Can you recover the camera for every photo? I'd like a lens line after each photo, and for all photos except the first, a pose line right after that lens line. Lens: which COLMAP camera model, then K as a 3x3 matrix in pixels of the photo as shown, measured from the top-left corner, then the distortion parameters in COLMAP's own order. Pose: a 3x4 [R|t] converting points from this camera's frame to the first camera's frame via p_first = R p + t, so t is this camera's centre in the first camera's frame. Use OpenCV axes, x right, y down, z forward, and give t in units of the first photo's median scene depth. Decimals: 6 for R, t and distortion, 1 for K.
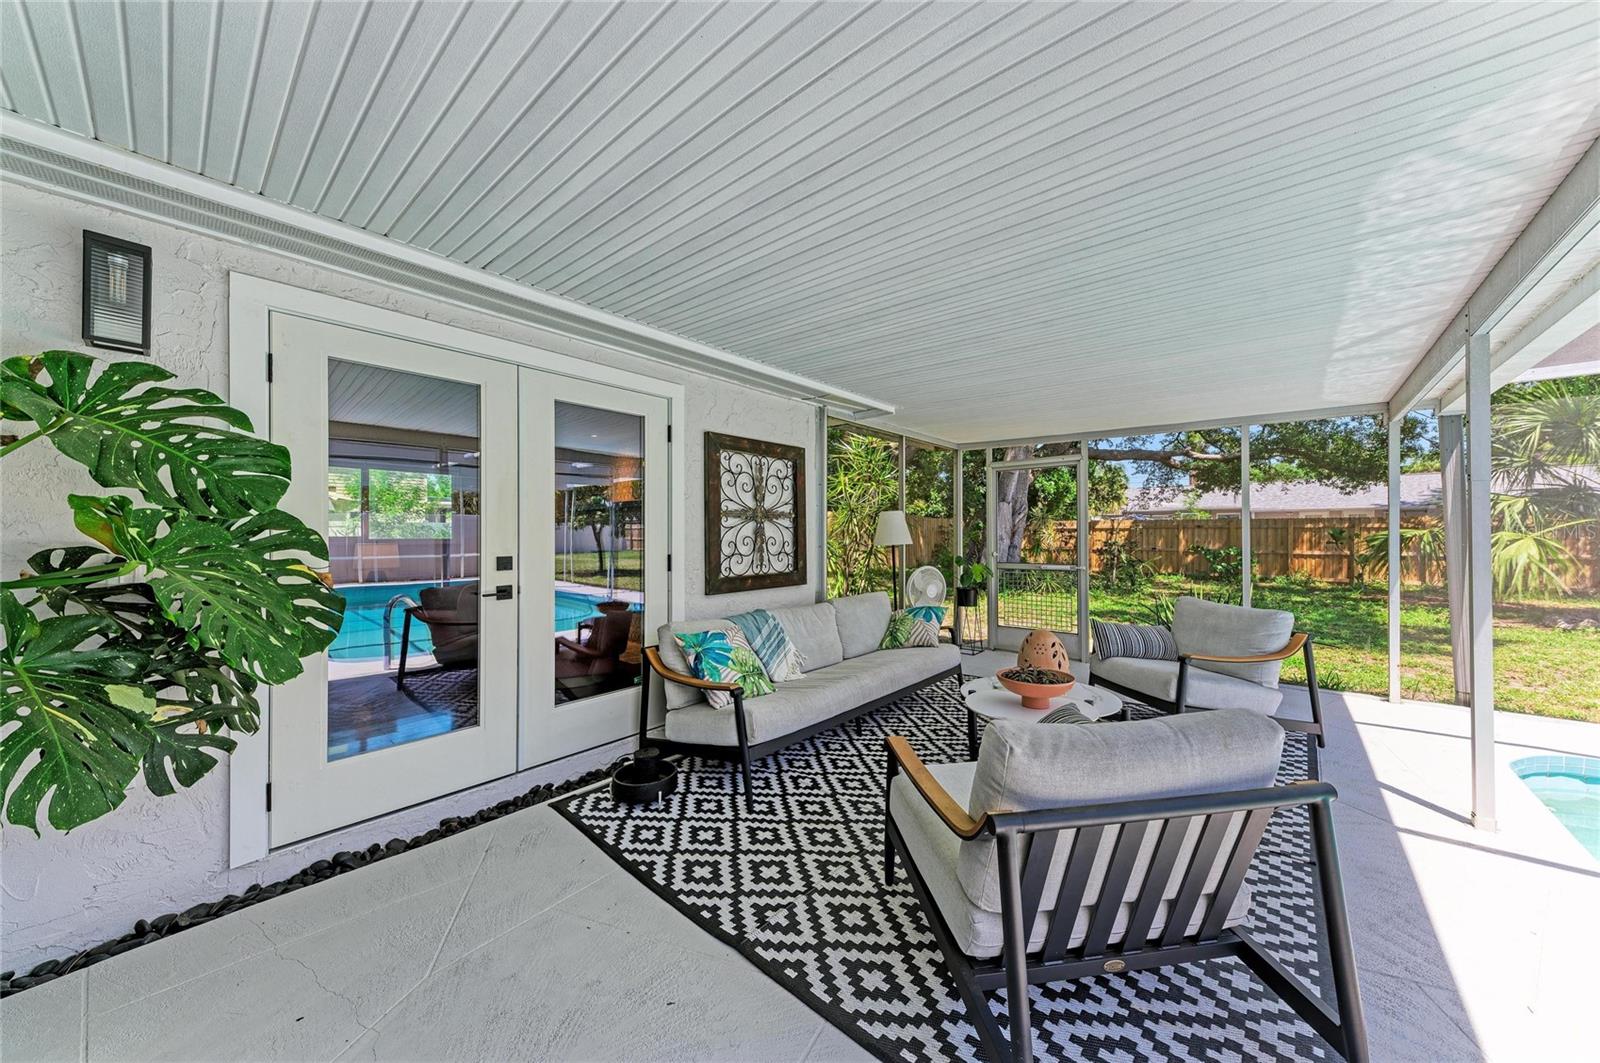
lens RADIAL K [[540.6, 0, 803.5], [0, 540.6, 529.1], [0, 0, 1]] dist [0.014908, -0.001202]
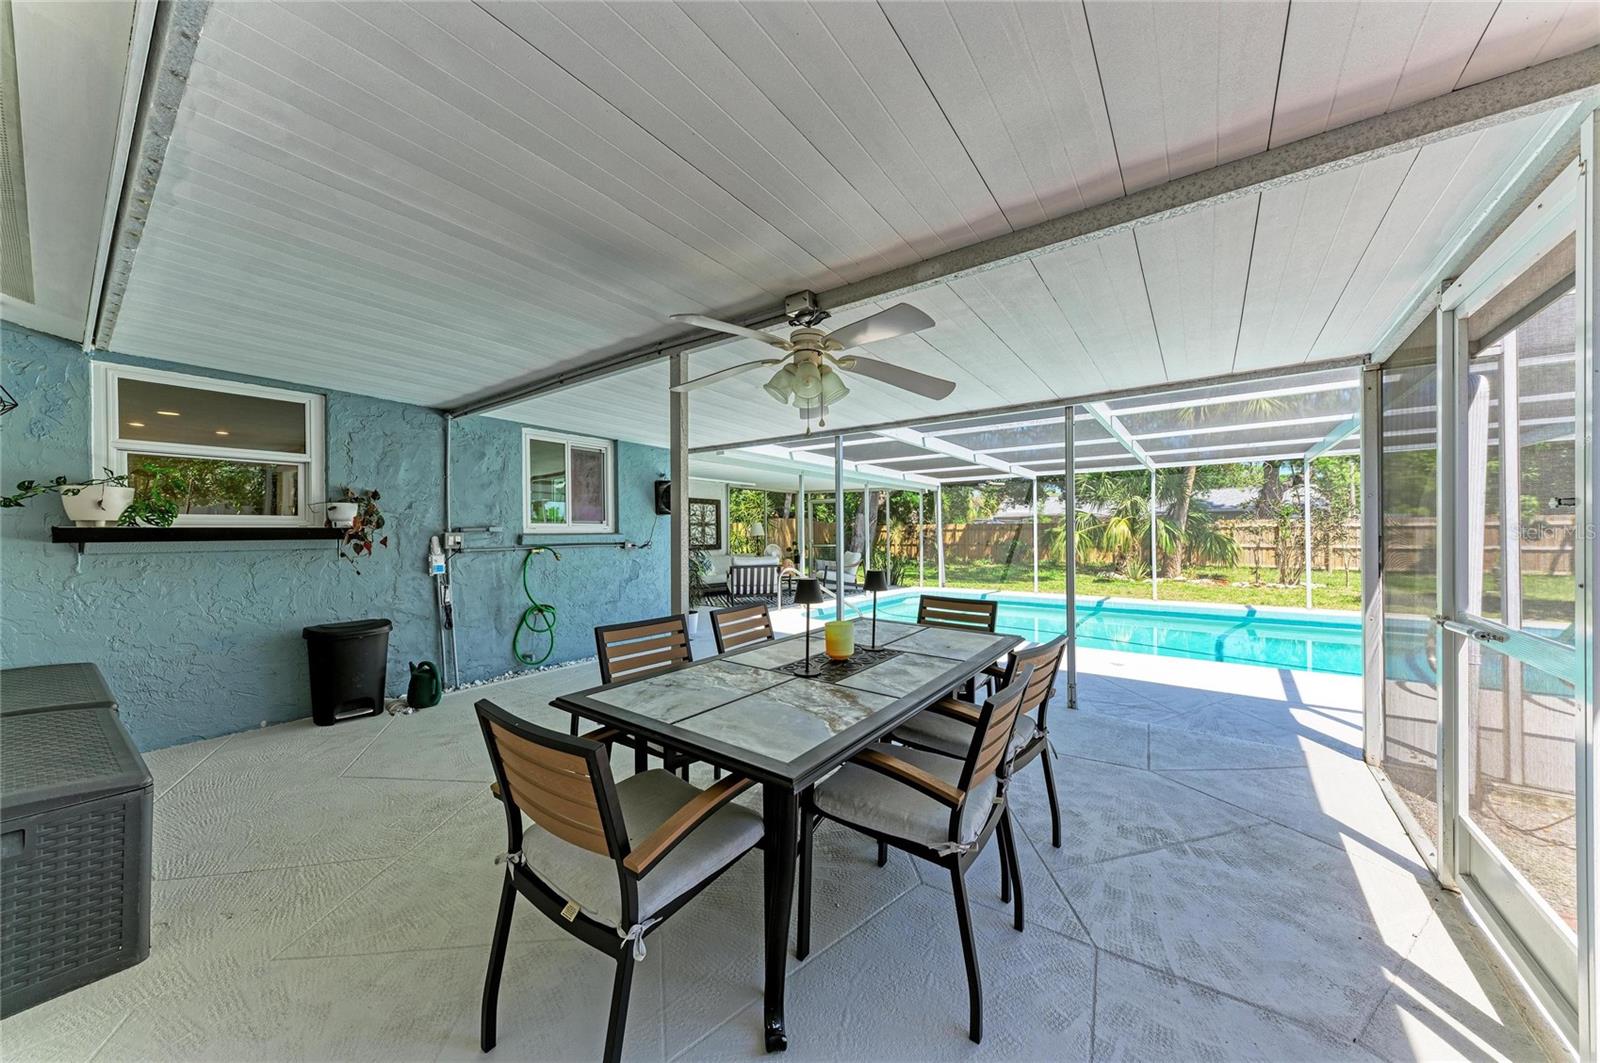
lens RADIAL K [[540.6, 0, 803.3], [0, 540.6, 533.5], [0, 0, 1]] dist [0.014908, -0.001202]
pose [[0.997196, -0.007600, 0.074448, 0.223940], [0.007244, 0.999961, 0.005046, 0.011933], [-0.074484, -0.004492, 0.997212, -1.835132]]
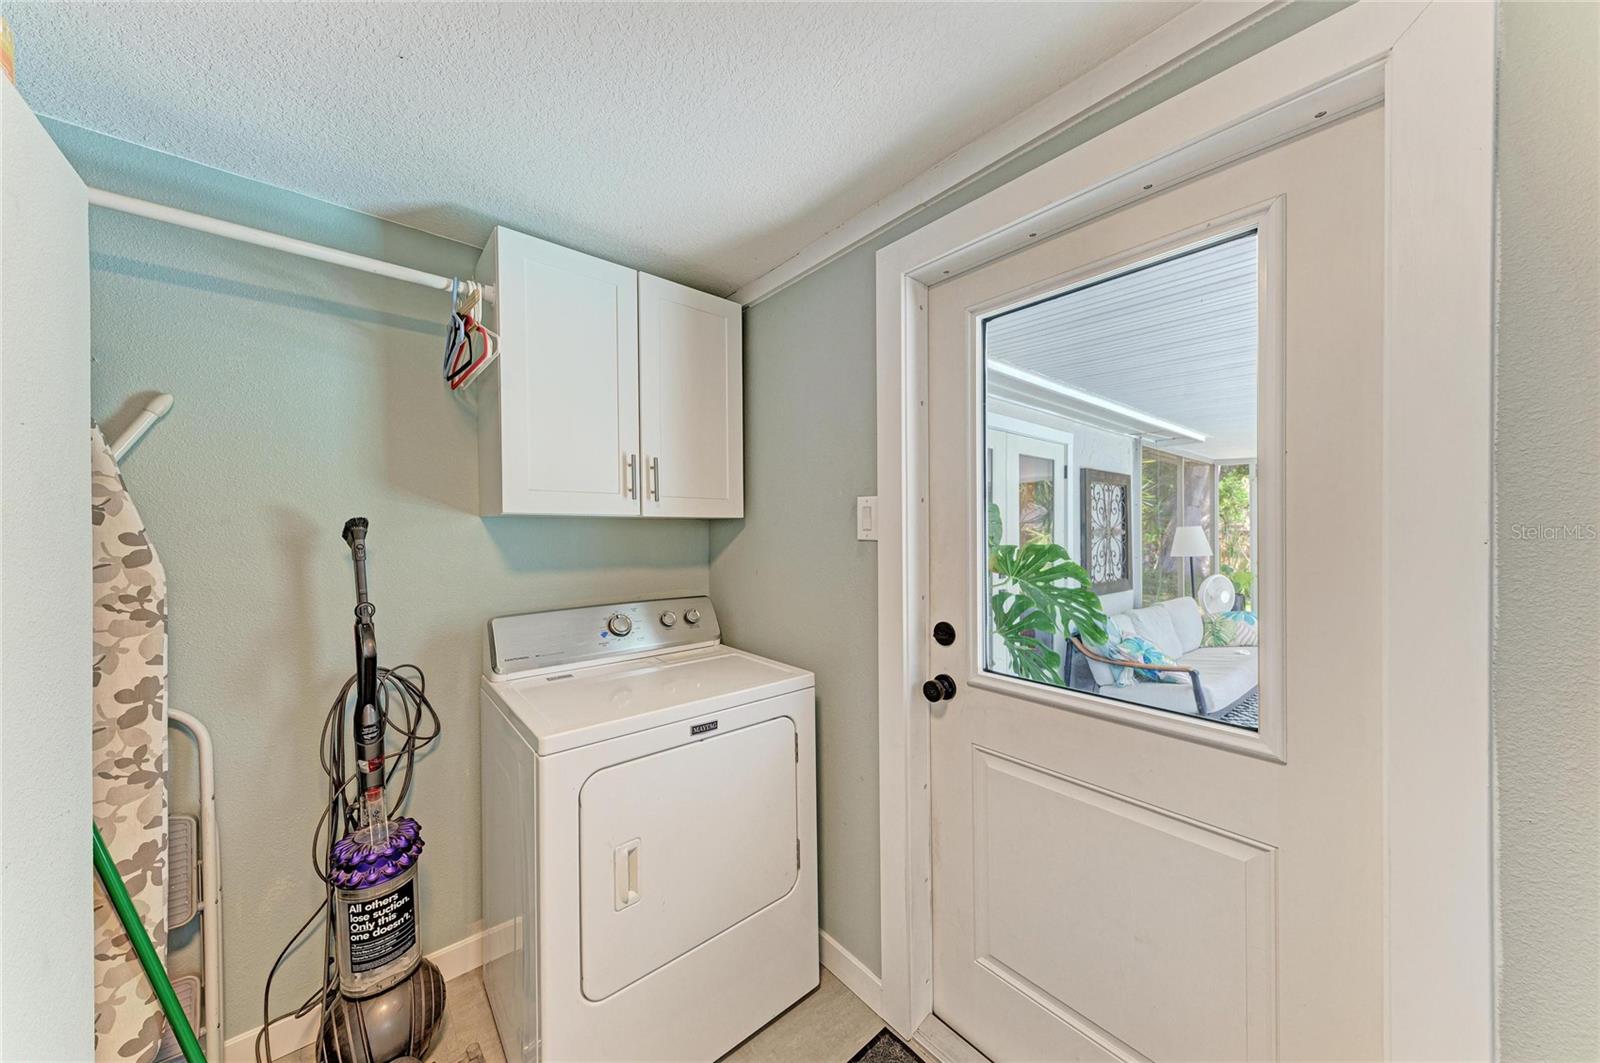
lens RADIAL K [[540.6, 0, 802.6], [0, 540.6, 534.2], [0, 0, 1]] dist [0.014908, -0.001202]
pose [[0.986877, -0.002442, -0.161454, -0.525900], [0.004498, 0.999913, 0.012373, -0.039136], [0.161410, -0.012937, 0.986803, -0.295154]]
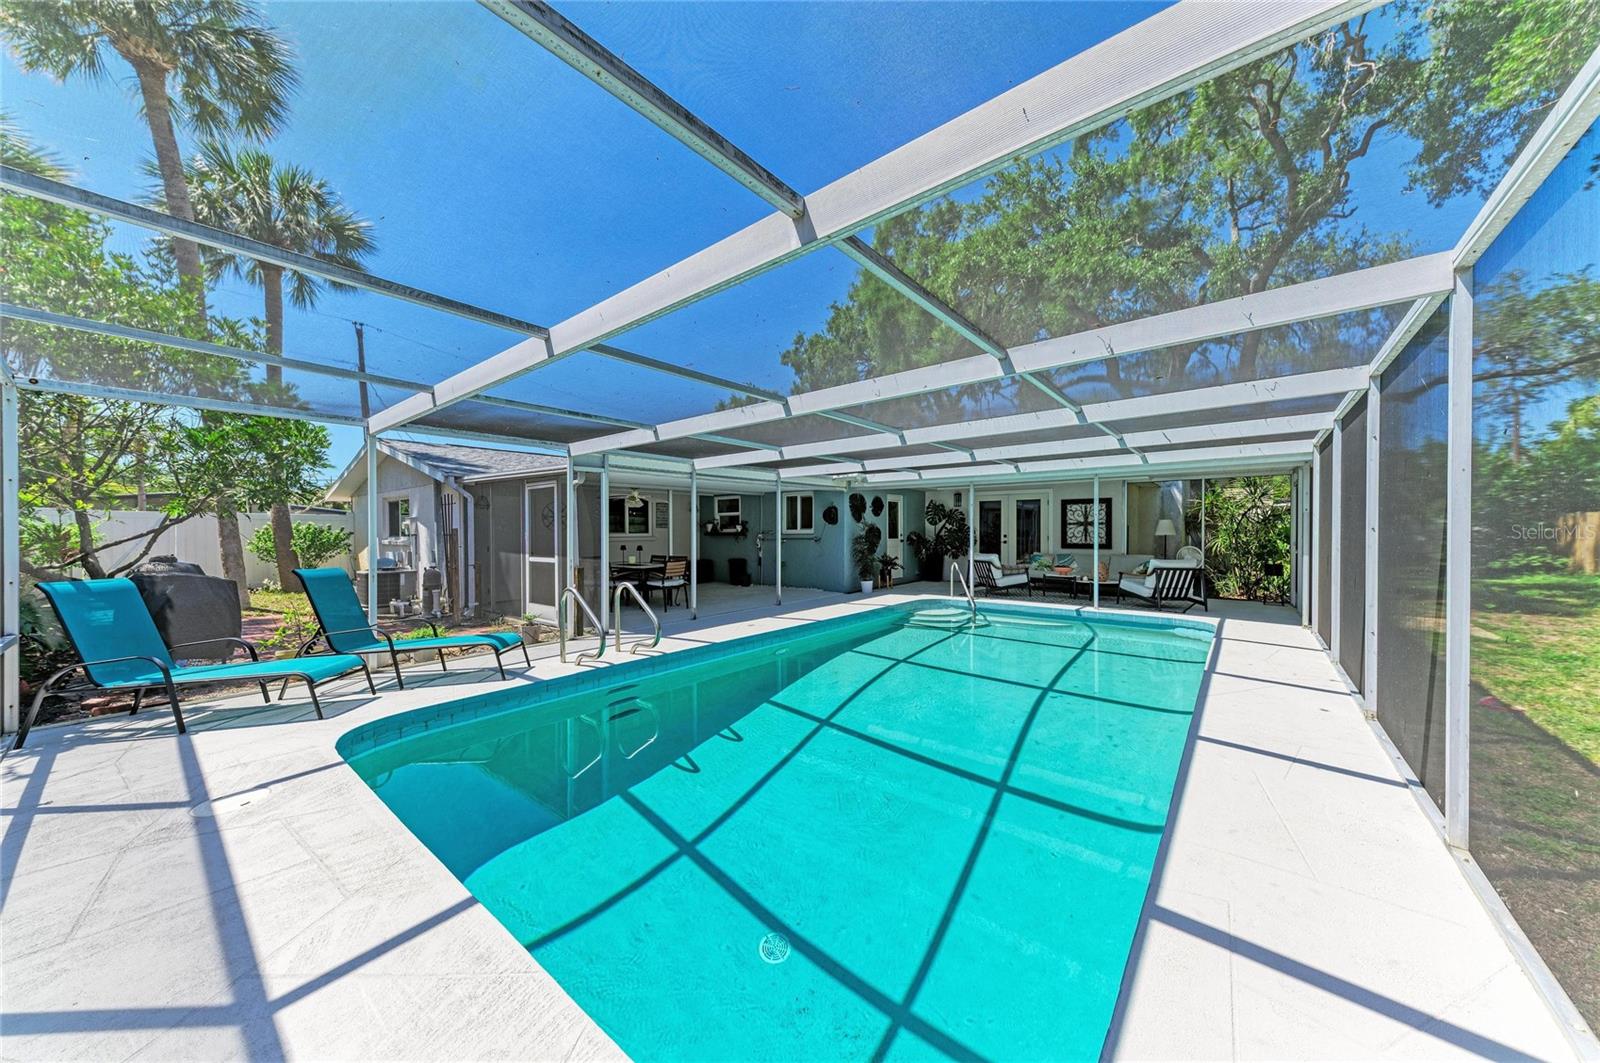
lens RADIAL K [[540.6, 0, 800.6], [0, 540.6, 535.7], [0, 0, 1]] dist [0.014908, -0.001202]
pose [[0.025813, 0.000837, -0.999666, 2.702440], [0.008537, 0.999963, 0.001058, 0.022277], [0.999630, -0.008562, 0.025805, -0.615117]]
